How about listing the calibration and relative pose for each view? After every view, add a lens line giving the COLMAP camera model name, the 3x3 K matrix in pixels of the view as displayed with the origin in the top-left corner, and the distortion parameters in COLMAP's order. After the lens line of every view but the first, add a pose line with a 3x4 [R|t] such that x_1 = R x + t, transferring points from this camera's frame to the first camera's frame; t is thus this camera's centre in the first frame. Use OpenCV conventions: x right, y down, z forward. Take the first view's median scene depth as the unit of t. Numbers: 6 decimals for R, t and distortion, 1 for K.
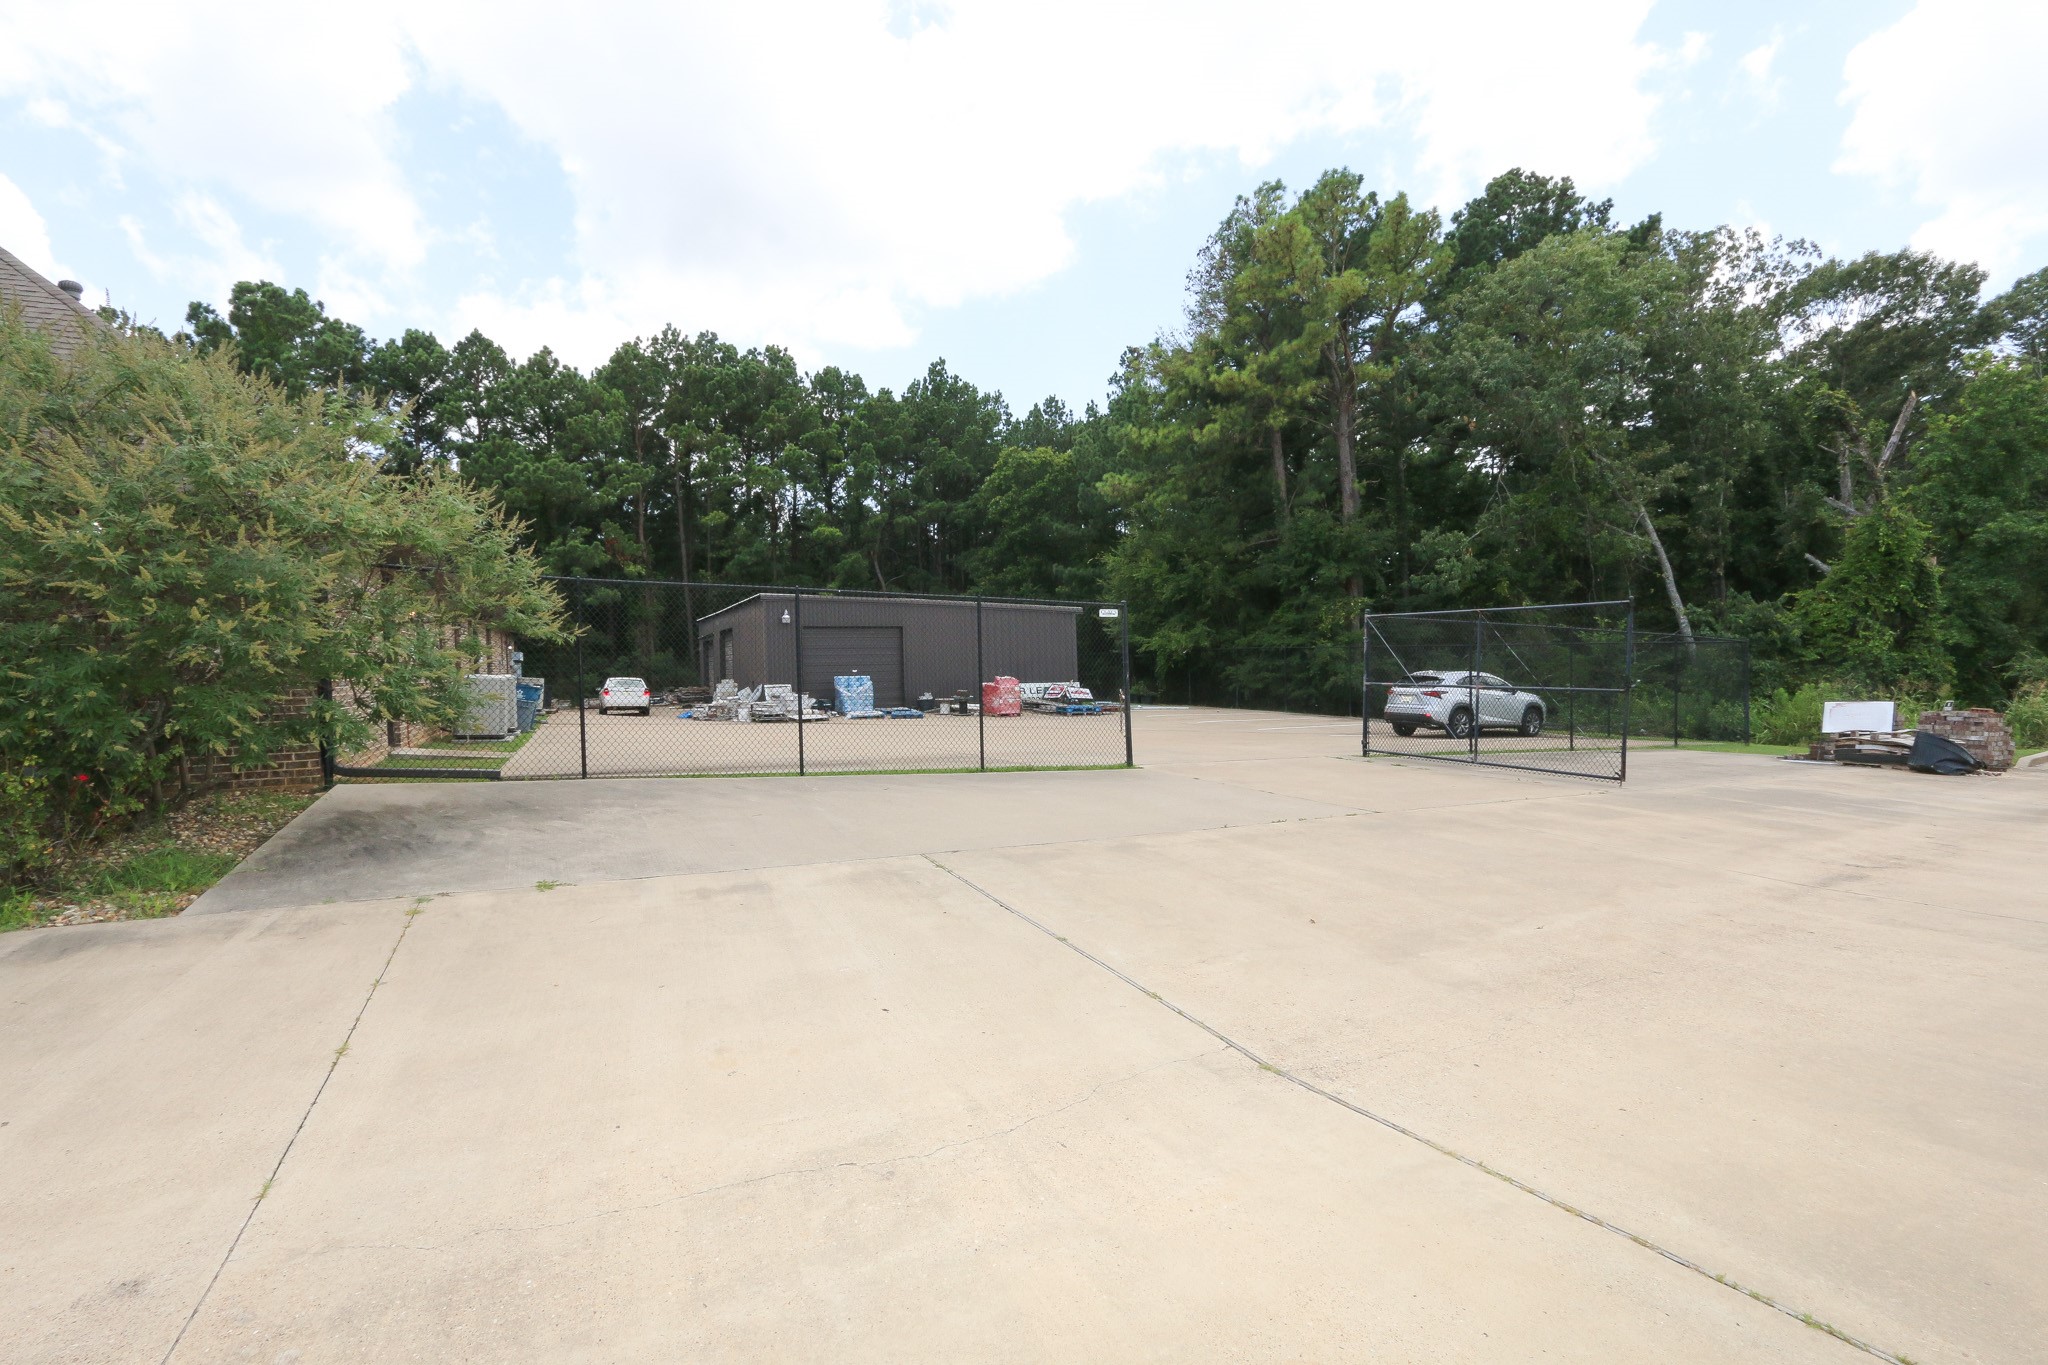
lens RADIAL K [[944.7, 0, 1021.0], [0, 944.7, 686.9], [0, 0, 1]] dist [-0.025991, 0.007364]
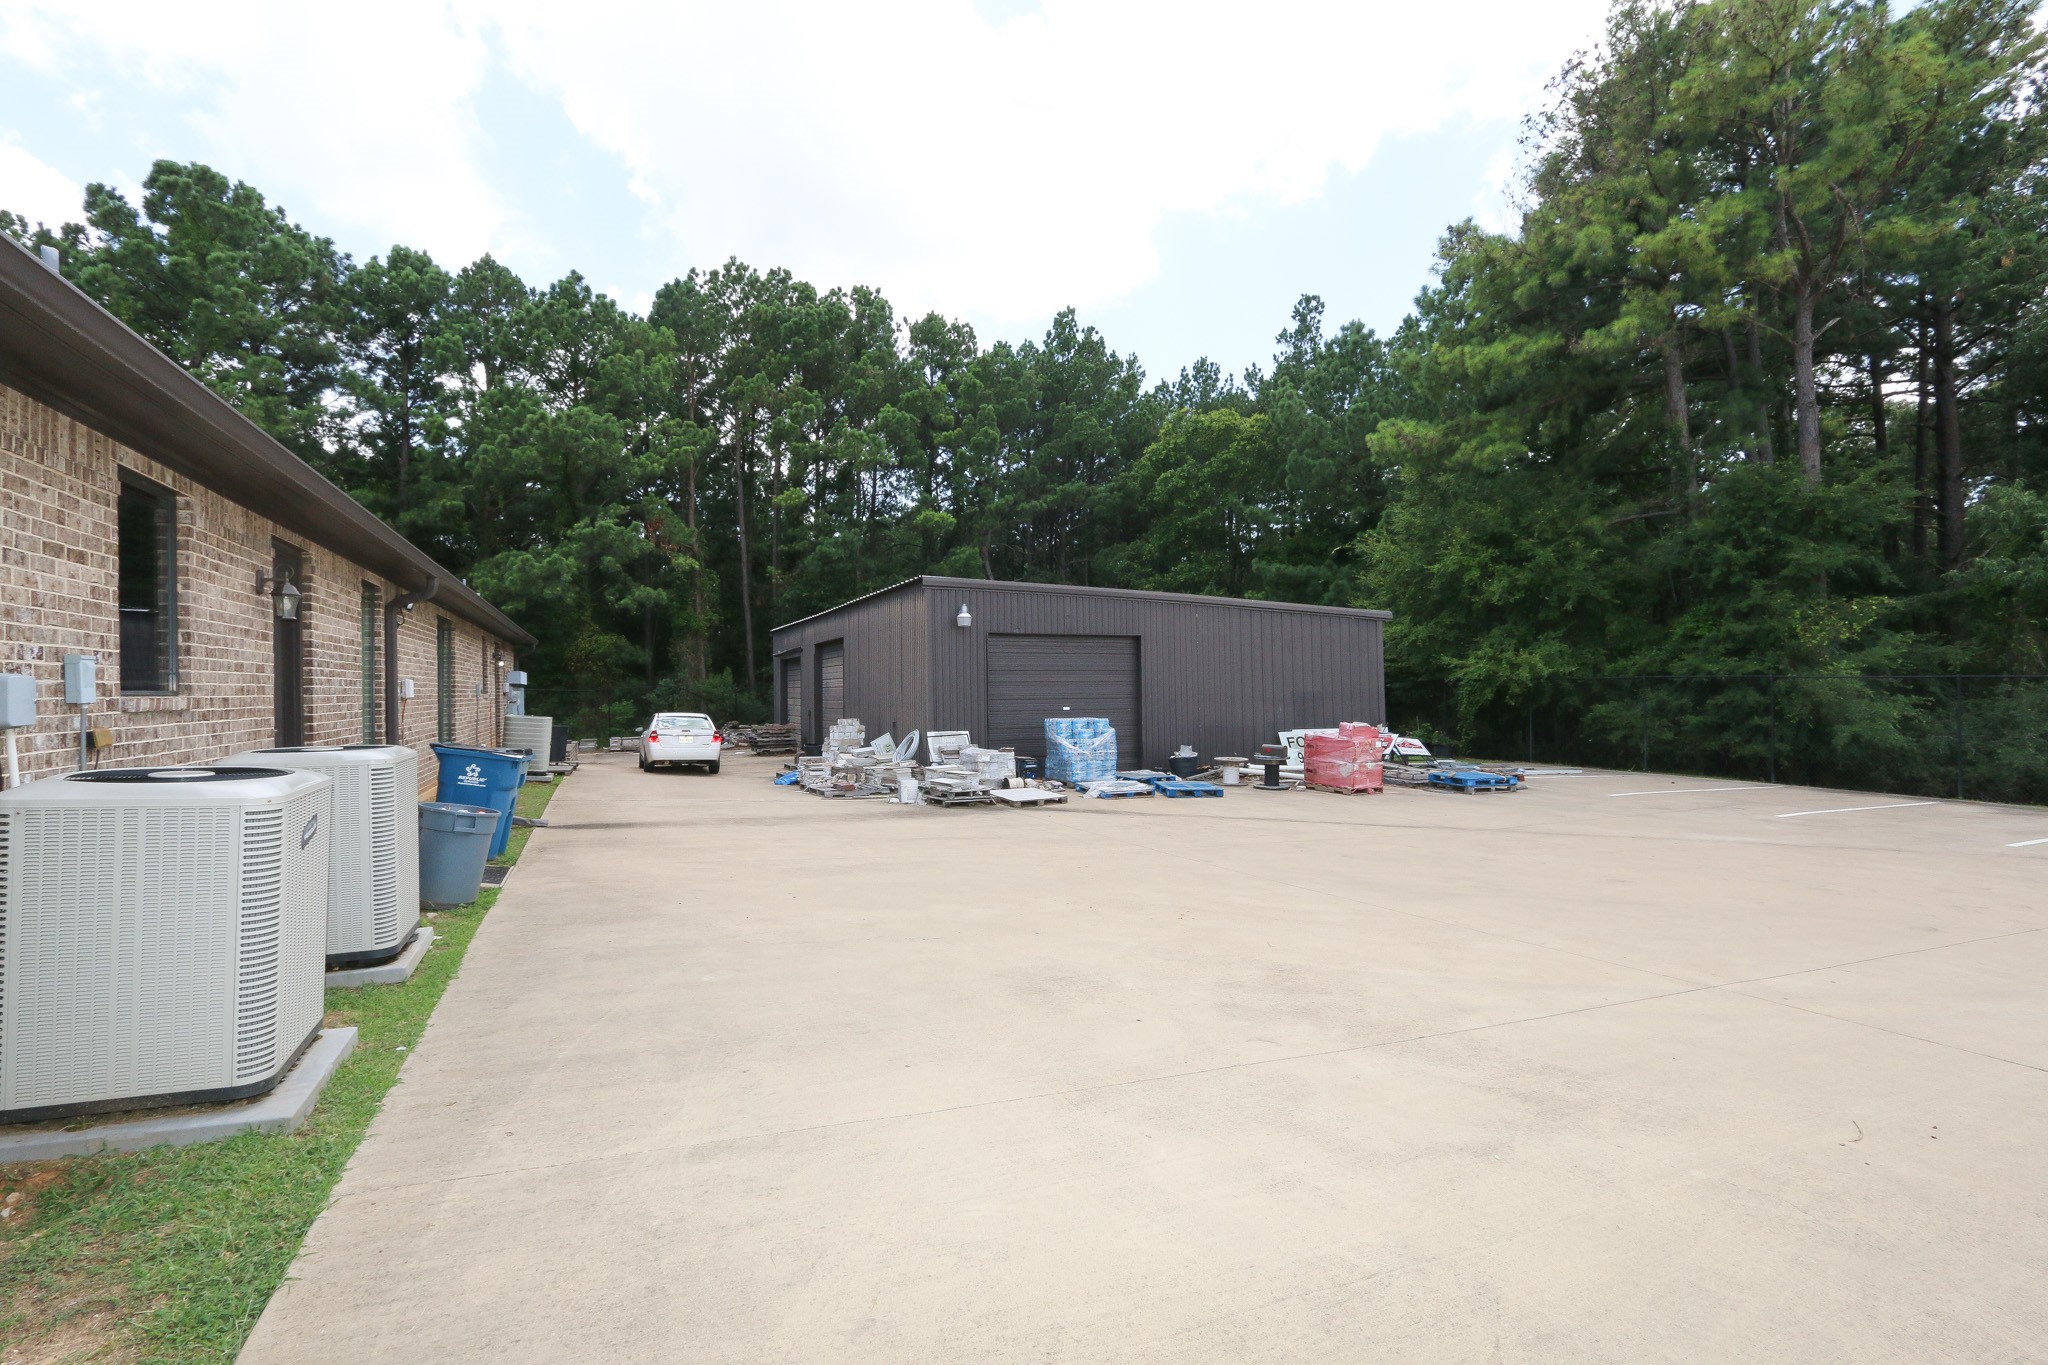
lens RADIAL K [[944.7, 0, 1021.0], [0, 944.7, 686.9], [0, 0, 1]] dist [-0.025991, 0.007364]
pose [[0.999678, 0.010062, -0.023280, -0.165396], [-0.010687, 0.999582, -0.026880, -0.012161], [0.023000, 0.027120, 0.999368, 0.344206]]
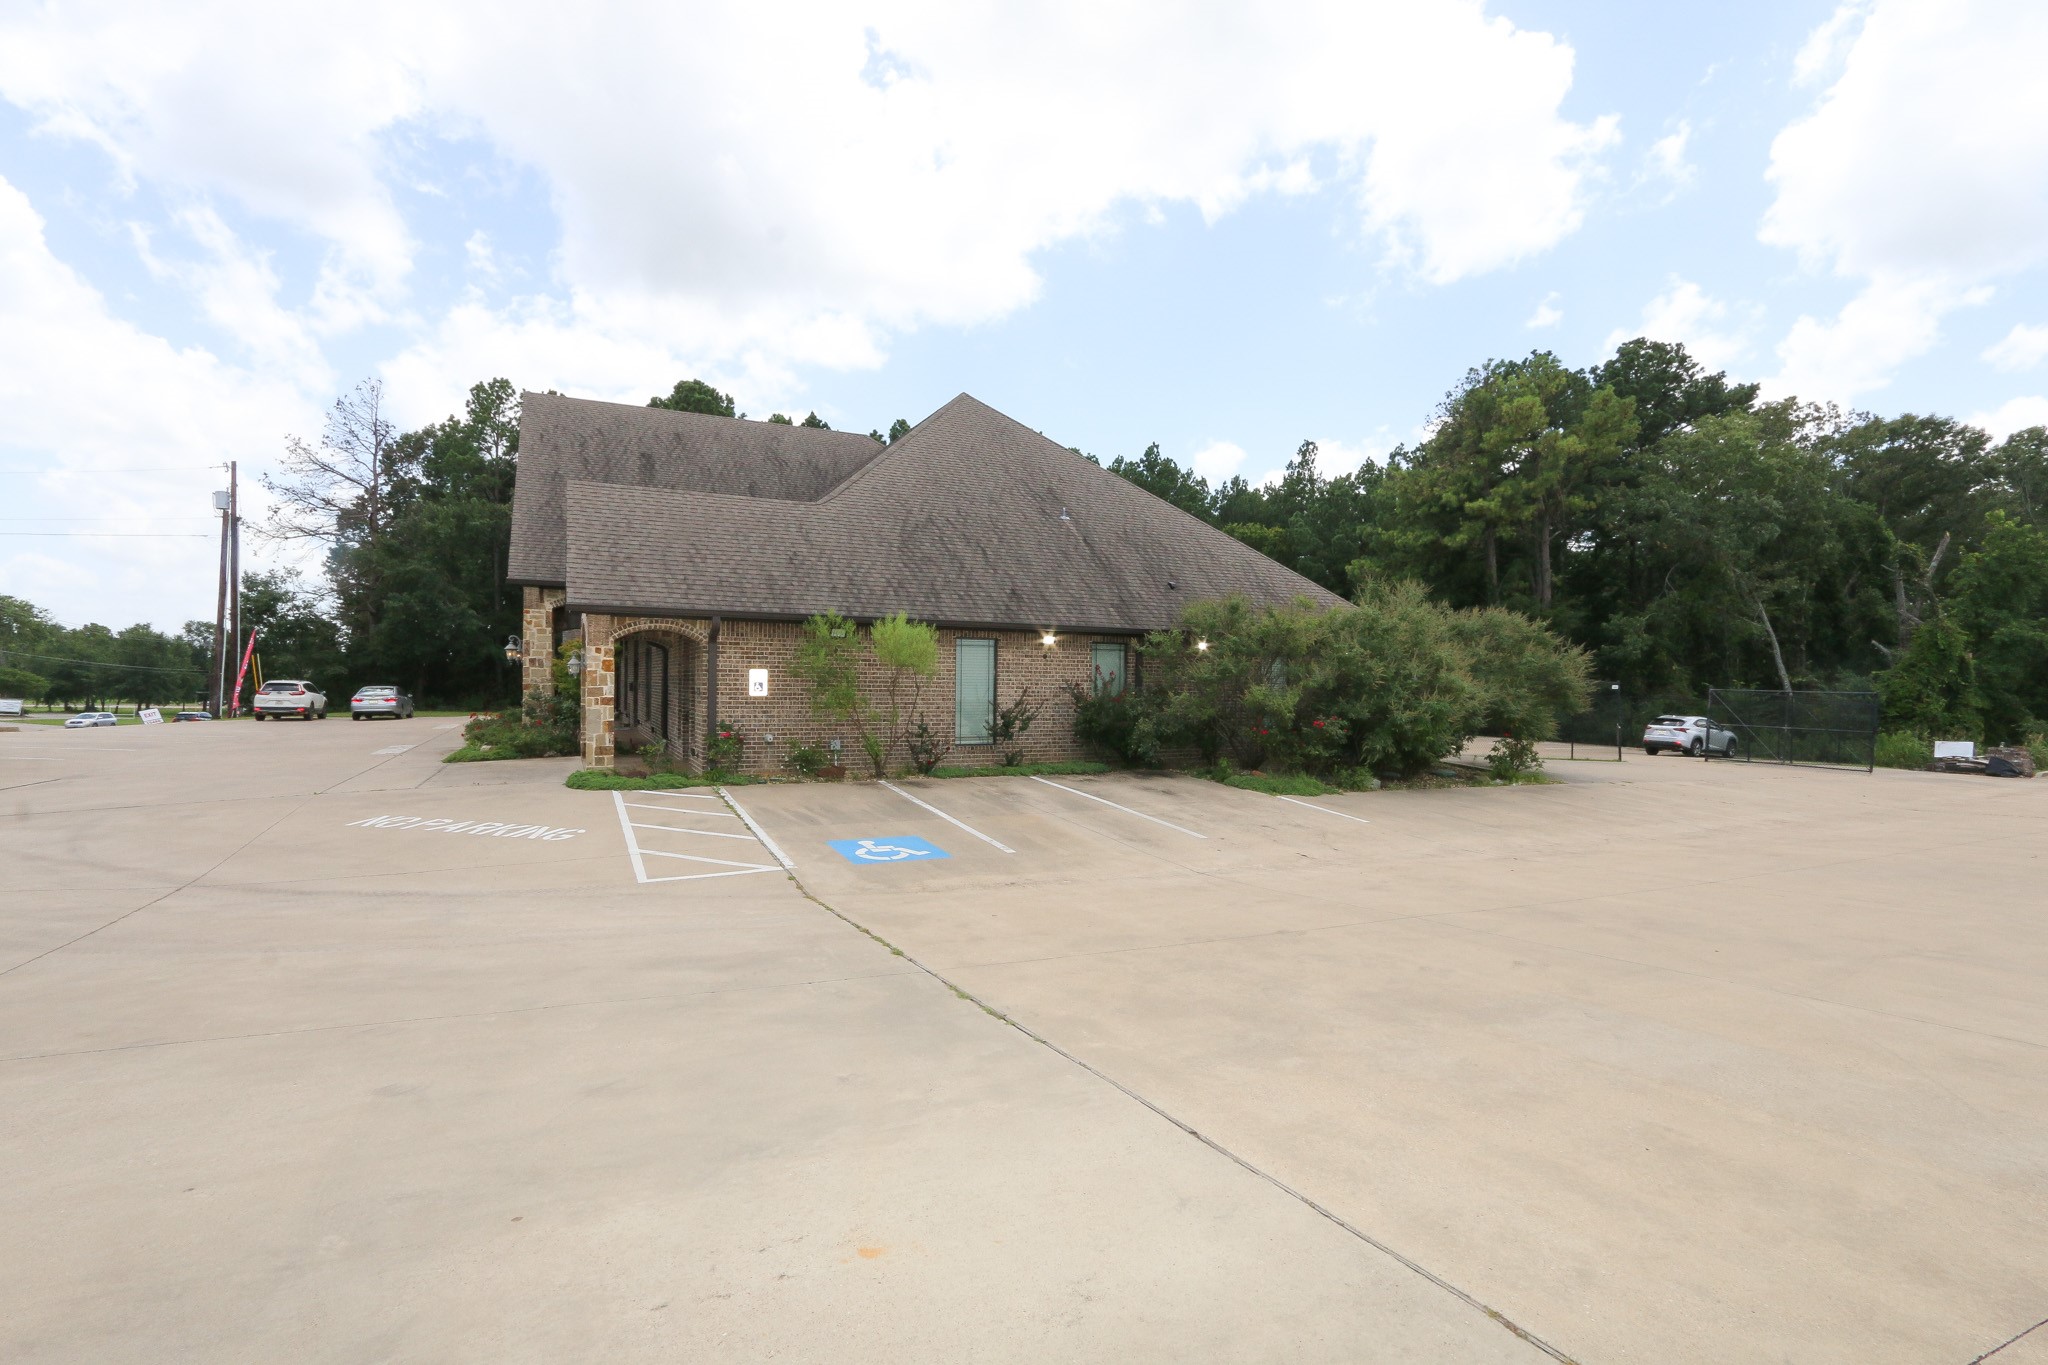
lens RADIAL K [[944.7, 0, 1021.0], [0, 944.7, 686.9], [0, 0, 1]] dist [-0.025991, 0.007364]
pose [[0.999323, 0.033119, 0.016003, -0.433104], [-0.032766, 0.999225, -0.021796, 0.003173], [-0.016712, 0.021257, 0.999634, -0.362340]]
